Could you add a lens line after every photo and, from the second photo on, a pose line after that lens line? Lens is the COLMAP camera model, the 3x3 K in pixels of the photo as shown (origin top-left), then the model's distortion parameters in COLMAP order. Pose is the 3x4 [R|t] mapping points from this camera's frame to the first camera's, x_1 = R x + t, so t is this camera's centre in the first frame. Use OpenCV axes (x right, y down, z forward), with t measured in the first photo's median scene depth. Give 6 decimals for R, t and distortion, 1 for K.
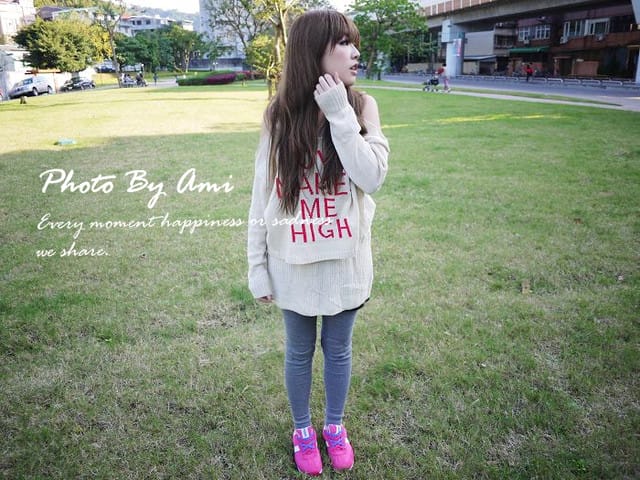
lens RADIAL K [[537.7, 0, 320.0], [0, 537.7, 240.0], [0, 0, 1]] dist [-0.030458, 0.008588]
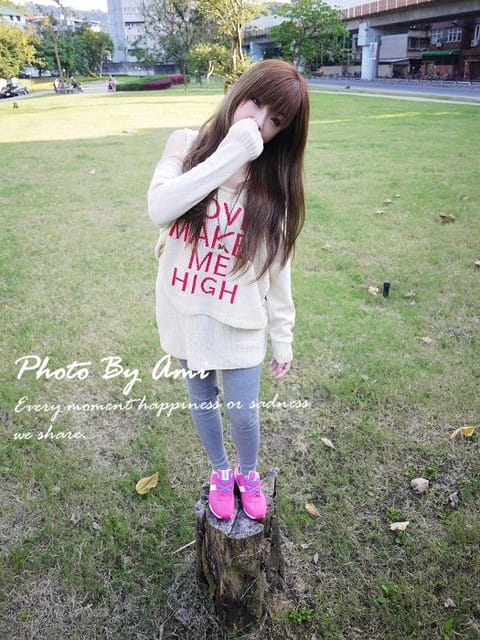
lens RADIAL K [[537.7, 0, 240.0], [0, 537.7, 320.0], [0, 0, 1]] dist [-0.030458, 0.008588]
pose [[0.999587, -0.017490, 0.022781, -0.038168], [0.014469, 0.991849, 0.126593, 0.027364], [-0.024809, -0.126211, 0.991693, -0.097964]]
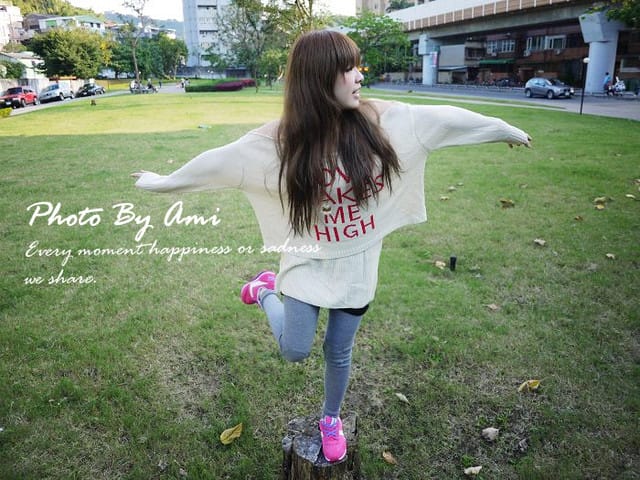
lens RADIAL K [[537.7, 0, 320.0], [0, 537.7, 240.0], [0, 0, 1]] dist [-0.030458, 0.008588]
pose [[0.998708, -0.007863, 0.050201, -0.039562], [0.008509, 0.999883, -0.012672, 0.030133], [-0.050095, 0.013083, 0.998659, -0.102081]]
